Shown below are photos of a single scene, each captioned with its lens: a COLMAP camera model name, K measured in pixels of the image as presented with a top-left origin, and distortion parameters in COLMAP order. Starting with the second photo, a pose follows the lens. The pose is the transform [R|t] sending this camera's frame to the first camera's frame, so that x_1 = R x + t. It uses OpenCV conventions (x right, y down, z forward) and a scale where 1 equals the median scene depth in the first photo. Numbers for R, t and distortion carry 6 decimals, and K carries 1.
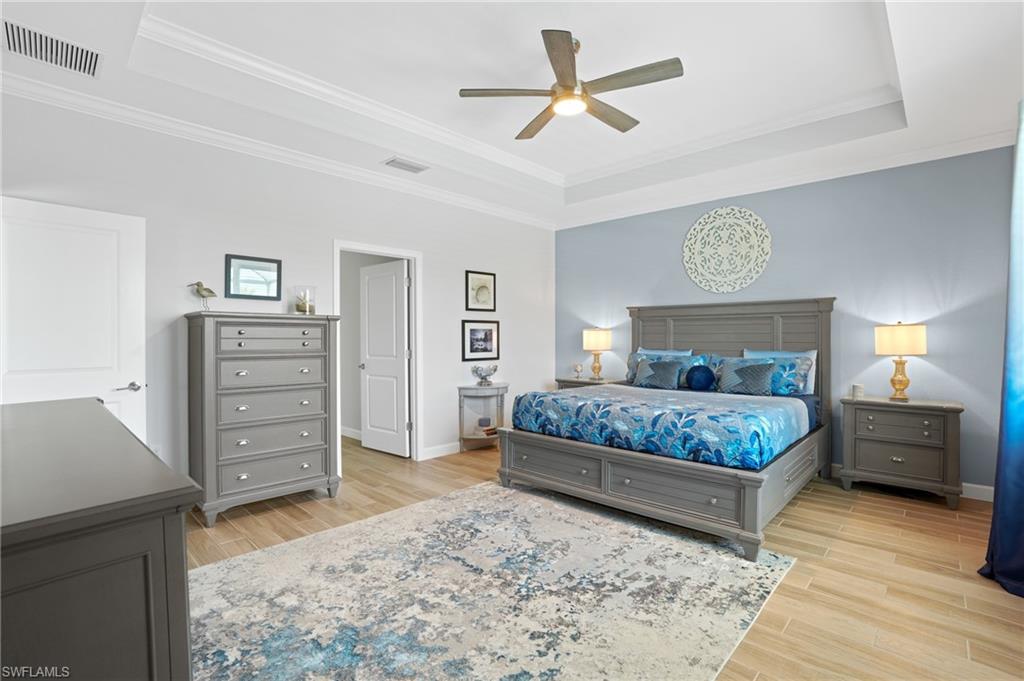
lens RADIAL K [[471.4, 0, 516.5], [0, 471.4, 342.1], [0, 0, 1]] dist [-0.069445, 0.025074]
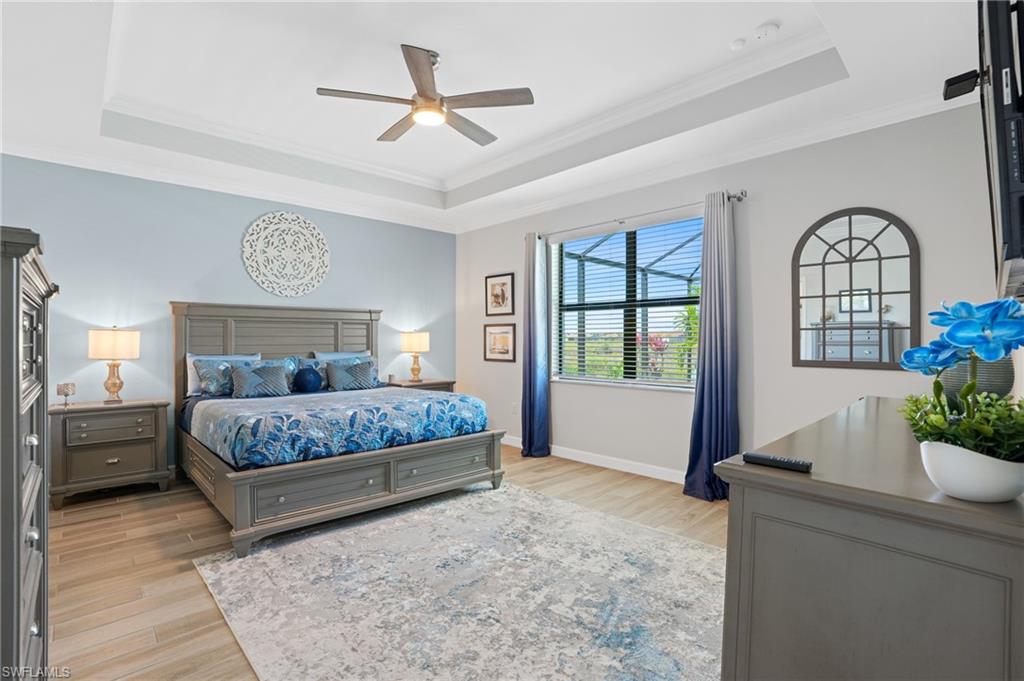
lens RADIAL K [[471.4, 0, 516.5], [0, 471.4, 342.1], [0, 0, 1]] dist [-0.069445, 0.025074]
pose [[0.062512, -0.005923, 0.998027, -0.761402], [0.010405, 0.999932, 0.005283, -0.009164], [-0.997990, 0.010054, 0.062569, 0.623313]]
